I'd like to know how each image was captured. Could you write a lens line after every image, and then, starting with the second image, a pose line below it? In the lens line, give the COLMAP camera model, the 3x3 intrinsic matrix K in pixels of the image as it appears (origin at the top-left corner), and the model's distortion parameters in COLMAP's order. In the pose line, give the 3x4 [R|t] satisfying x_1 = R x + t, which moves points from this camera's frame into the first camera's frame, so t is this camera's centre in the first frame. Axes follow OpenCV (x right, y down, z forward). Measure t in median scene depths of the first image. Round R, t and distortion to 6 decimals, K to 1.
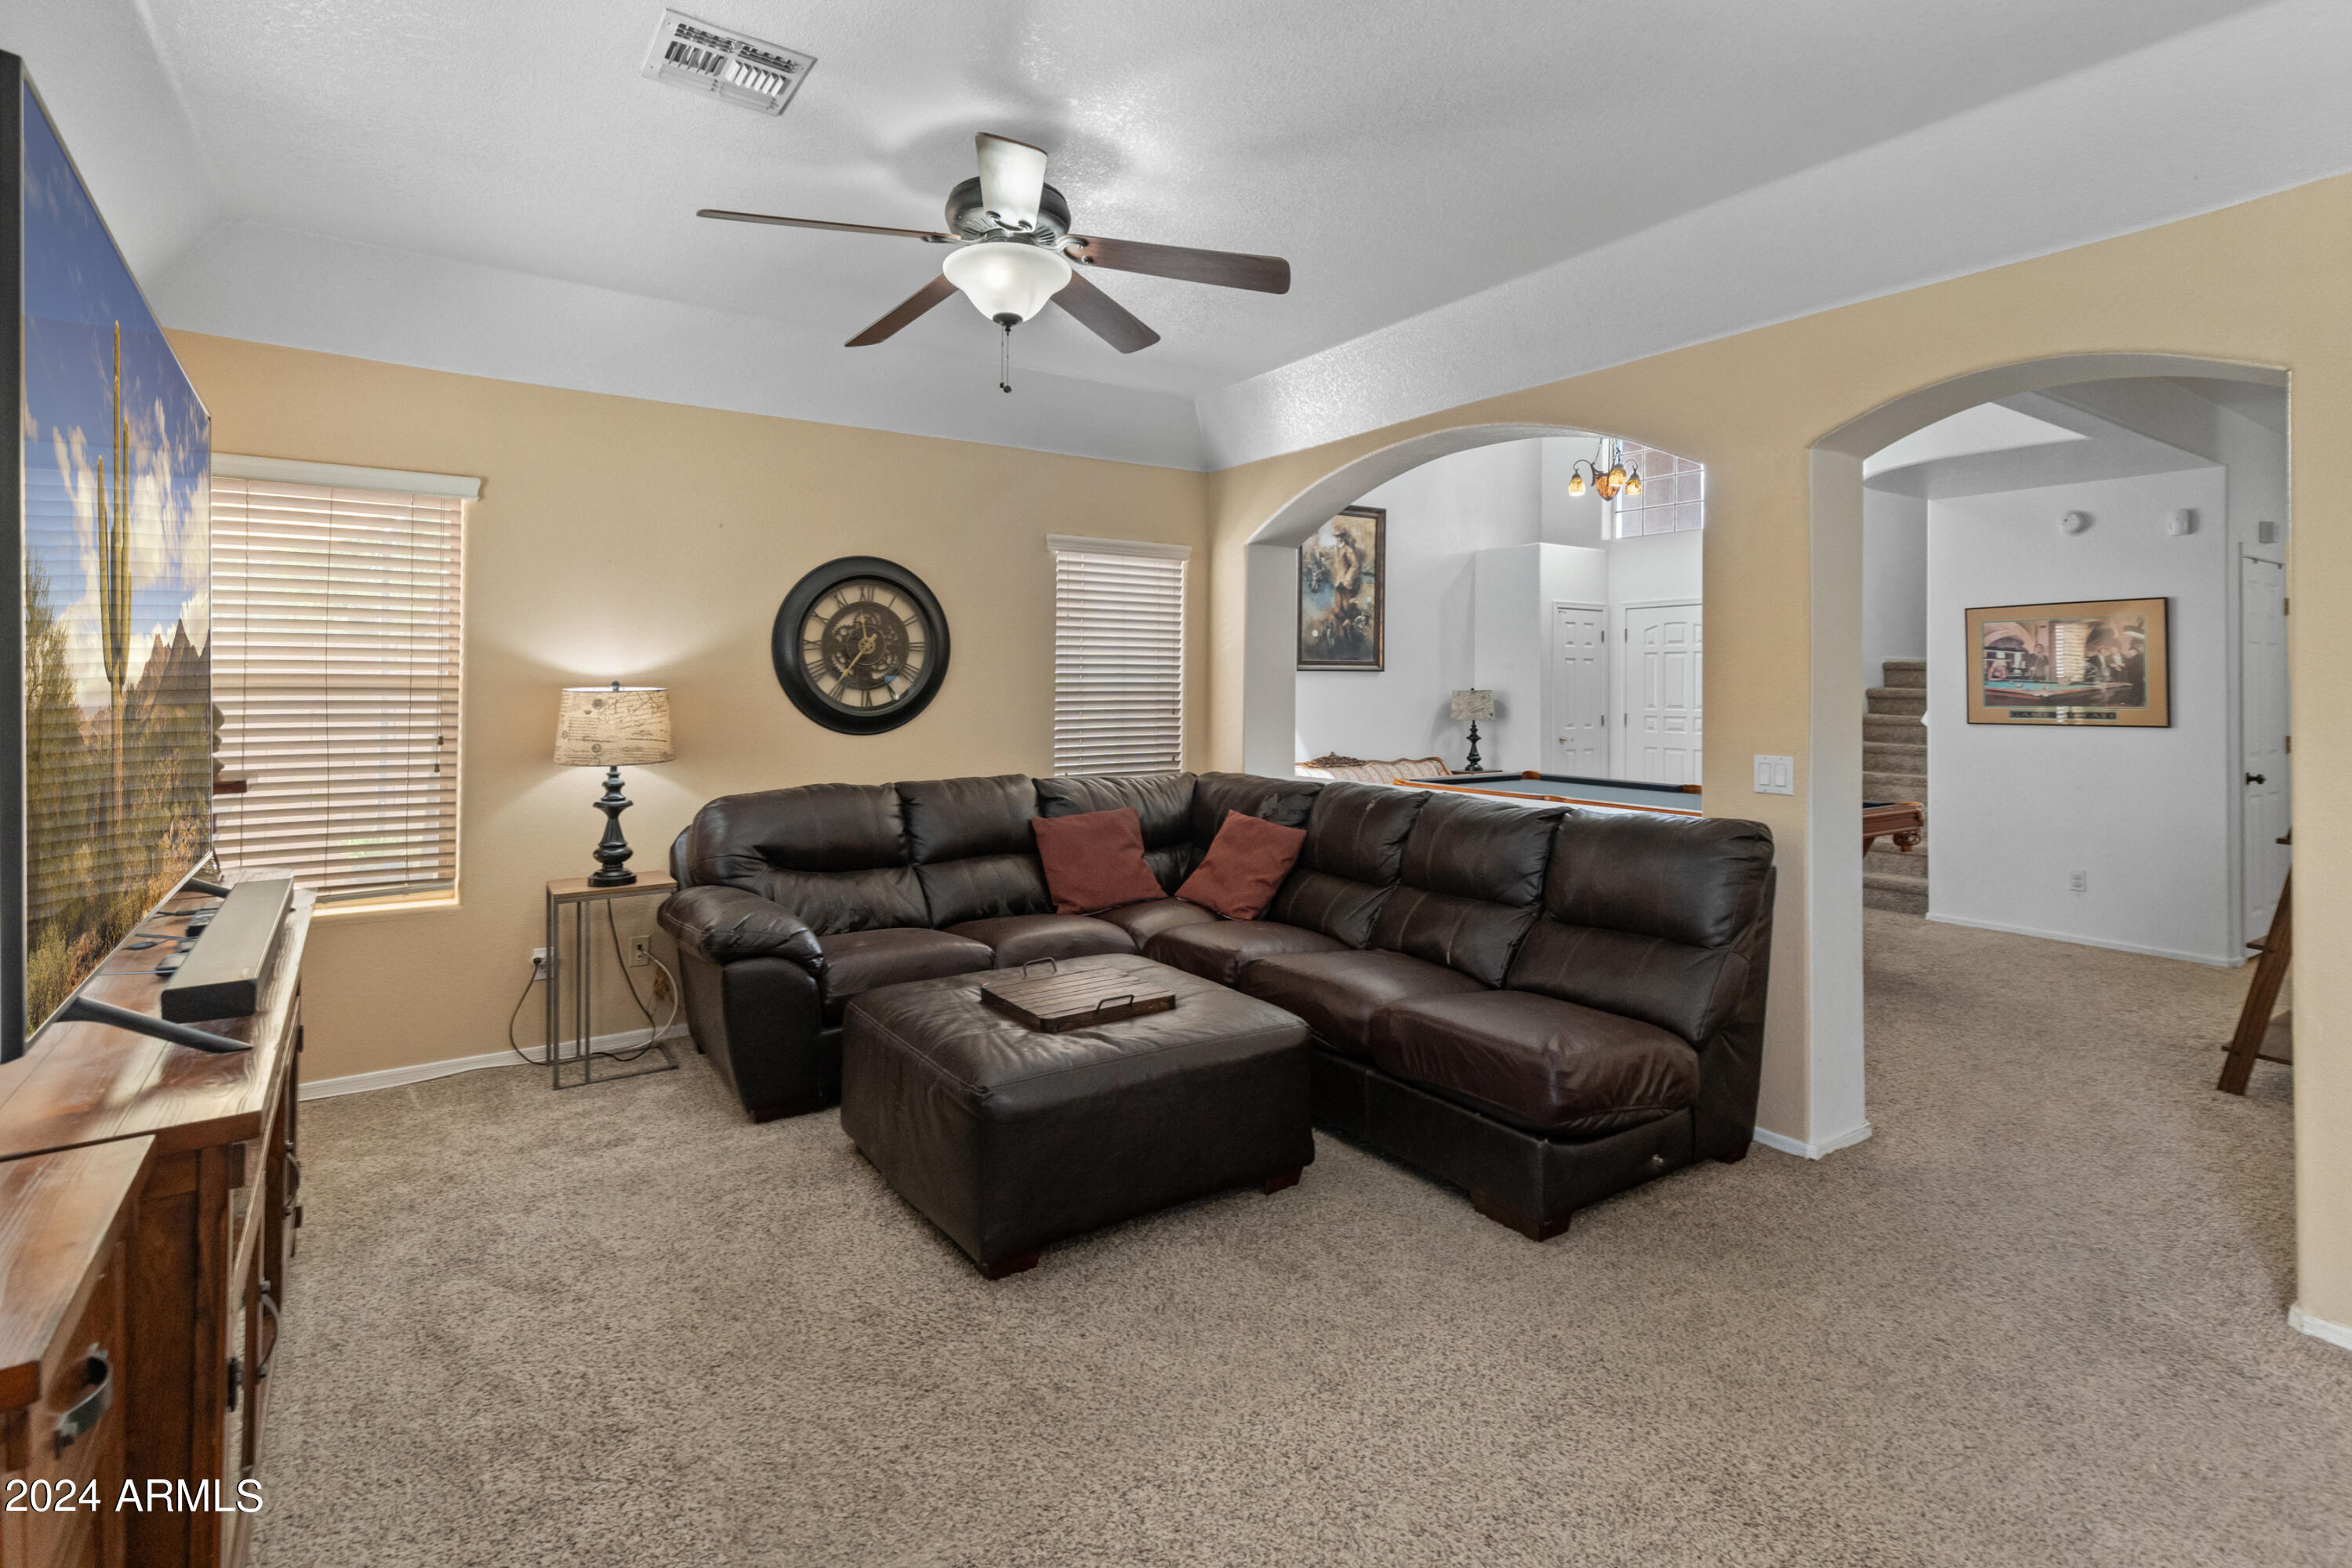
lens RADIAL K [[1111.4, 0, 1145.0], [0, 1111.4, 695.5], [0, 0, 1]] dist [0.009615, -0.005461]
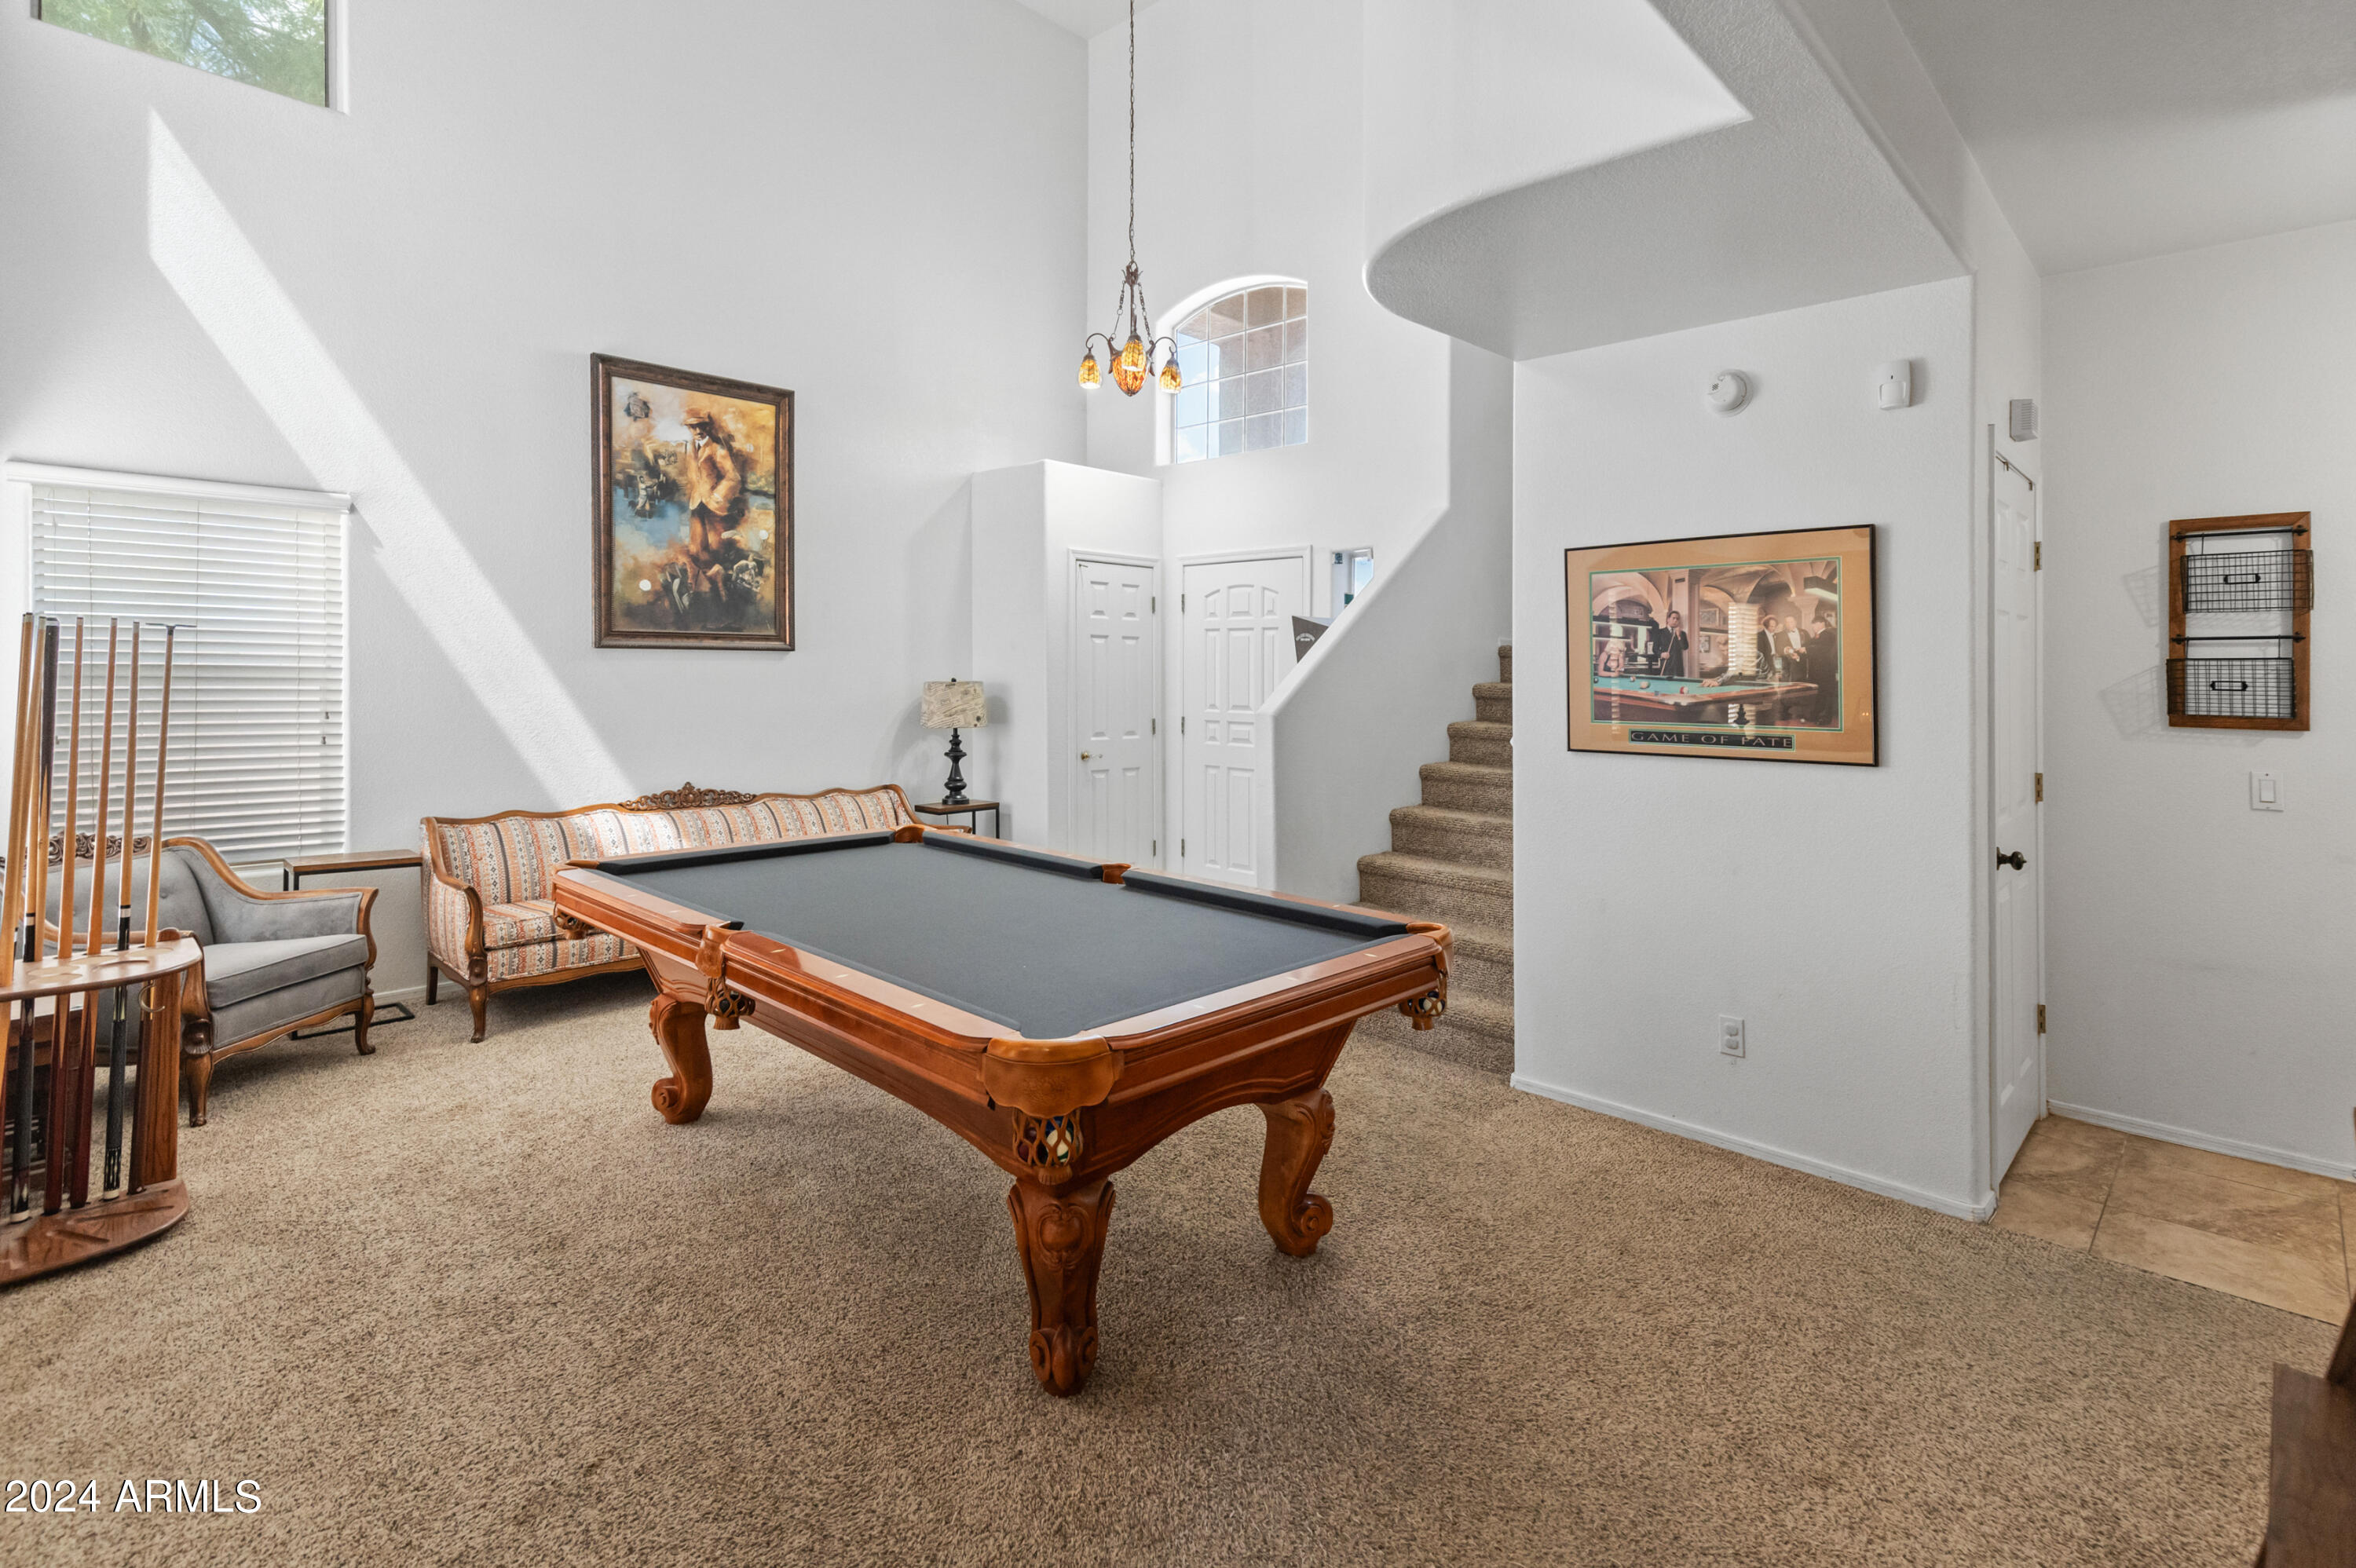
lens RADIAL K [[1113.2, 0, 1209.8], [0, 1113.2, 675.4], [0, 0, 1]] dist [0.009615, -0.005461]
pose [[0.963034, 0.002563, 0.269366, 0.517606], [-0.002463, 0.999997, -0.000707, -0.015828], [-0.269367, 0.000018, 0.963038, 0.636489]]
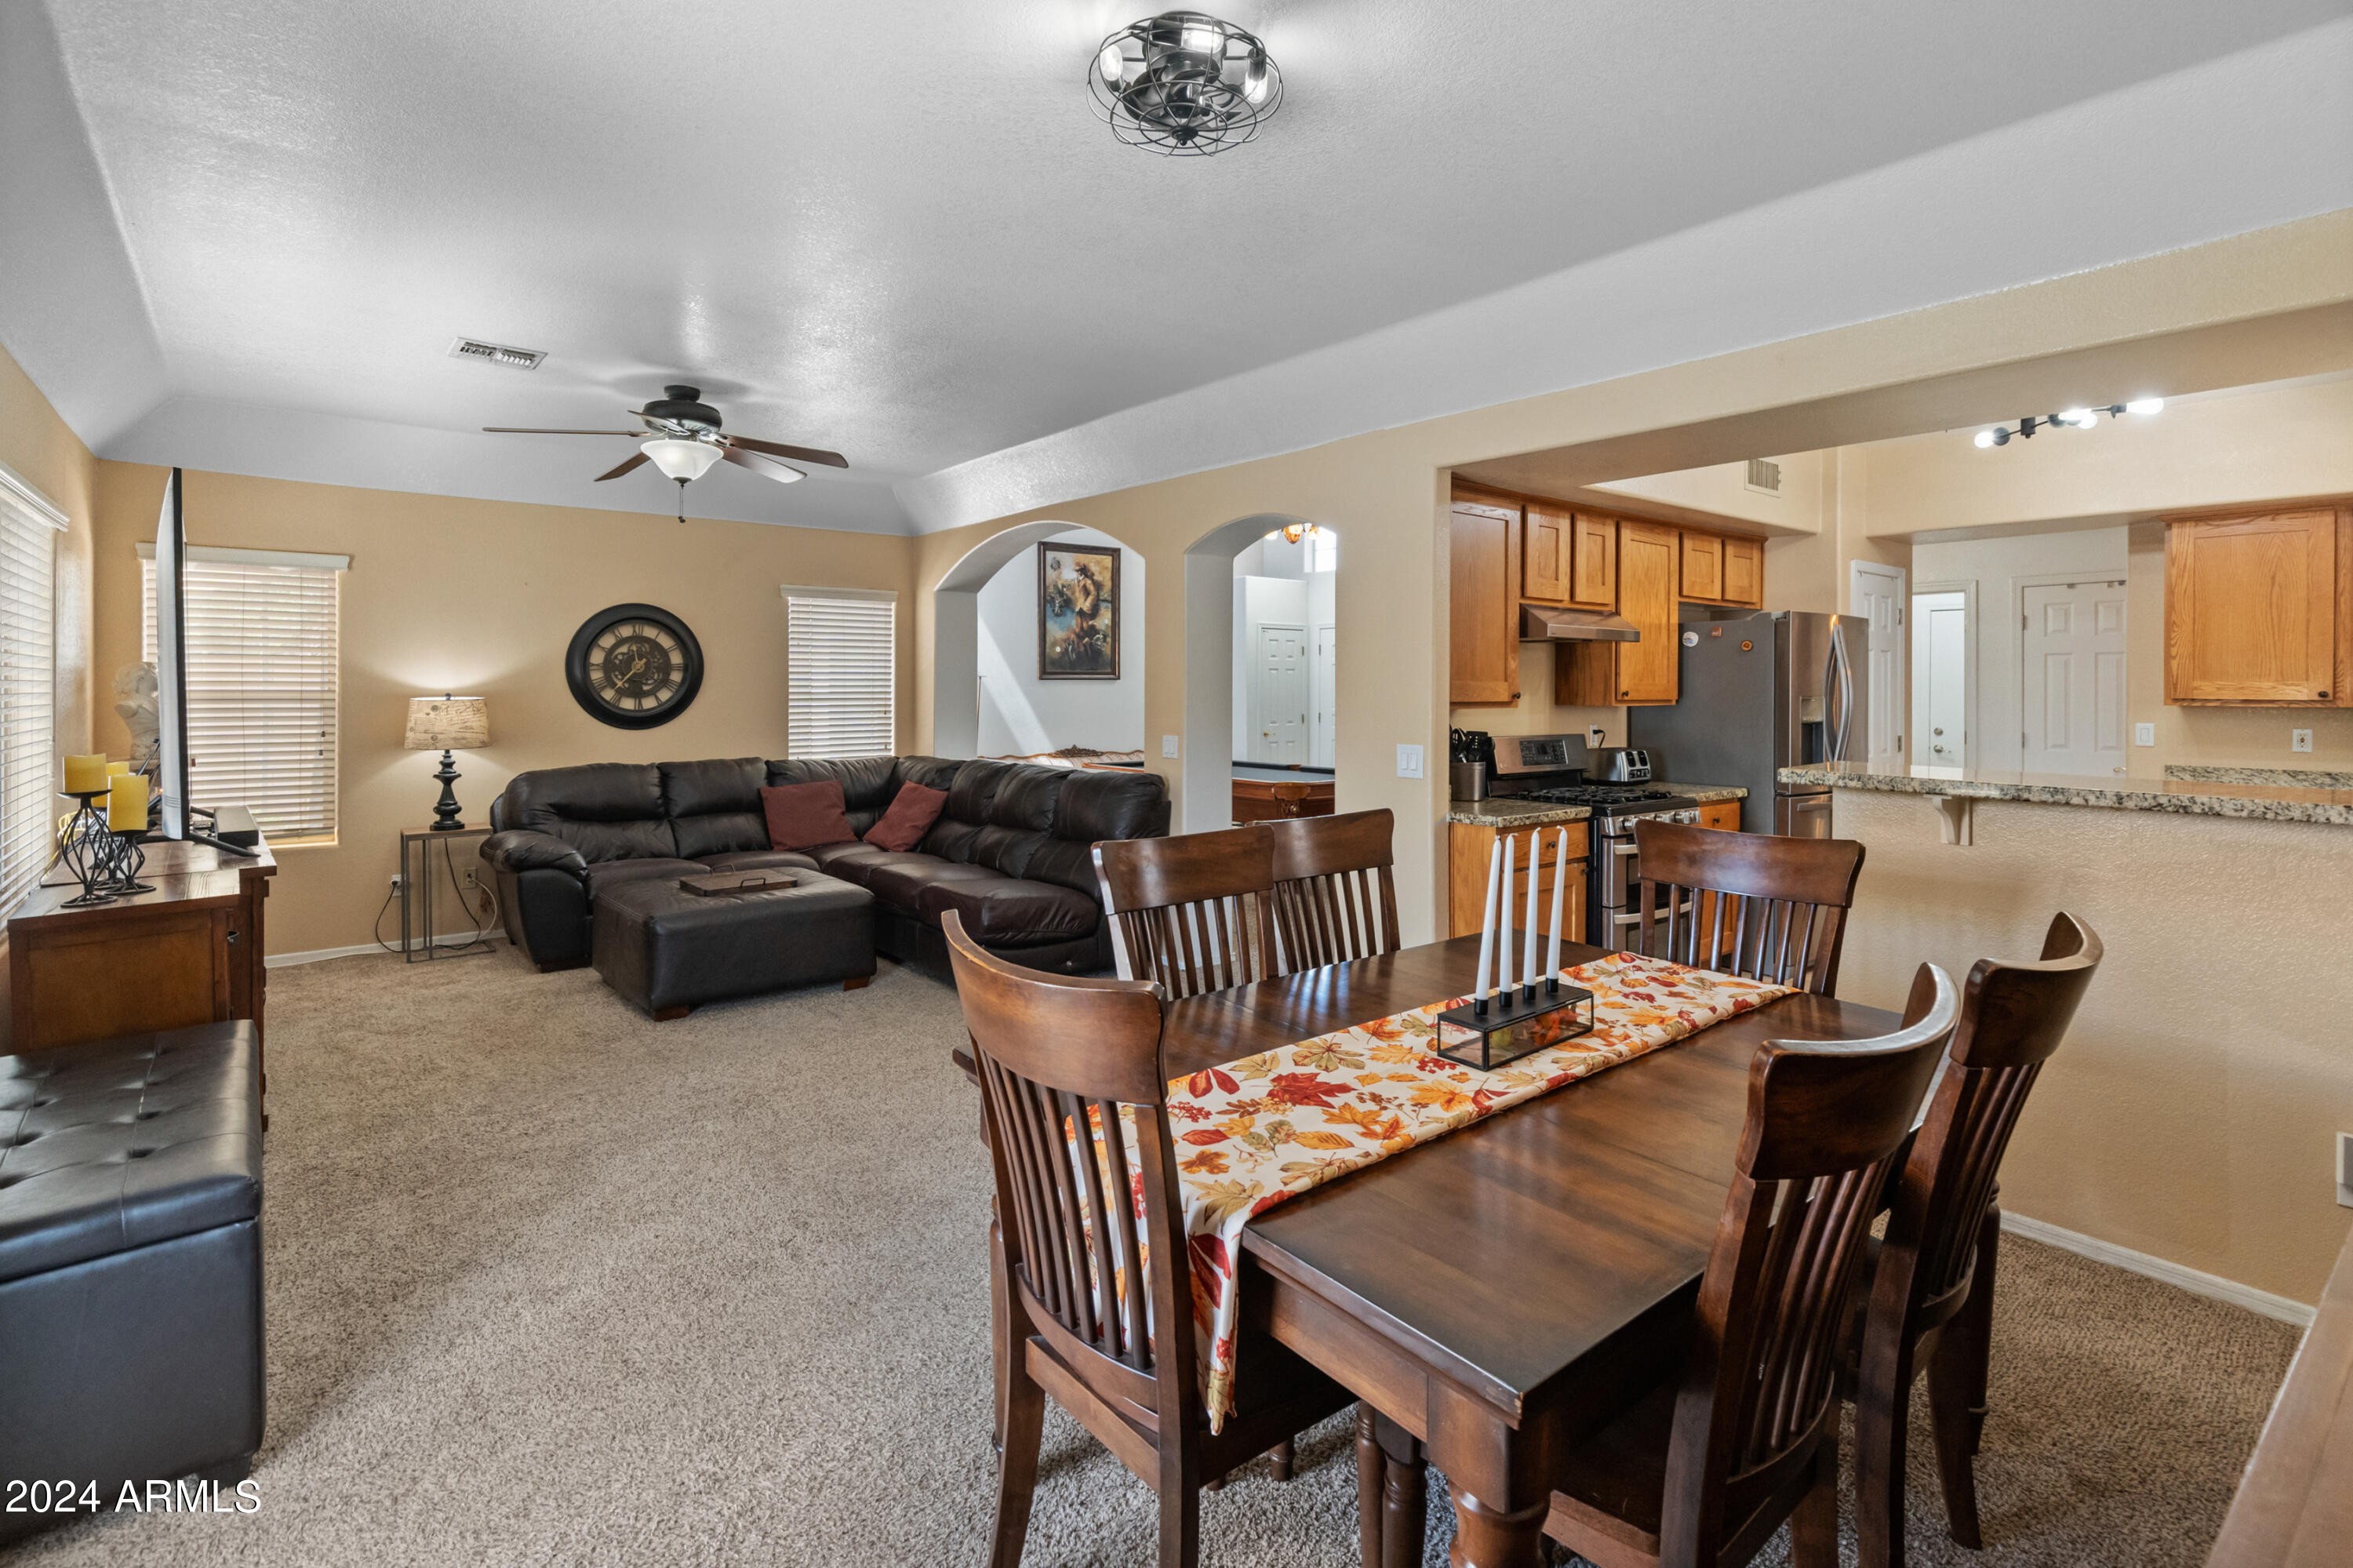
lens RADIAL K [[1111.9, 0, 1139.5], [0, 1111.9, 714.6], [0, 0, 1]] dist [0.009615, -0.005461]
pose [[0.996172, -0.005523, 0.087243, 0.245889], [0.004290, 0.999888, 0.014316, -0.001115], [-0.087313, -0.013887, 0.996084, -0.440398]]
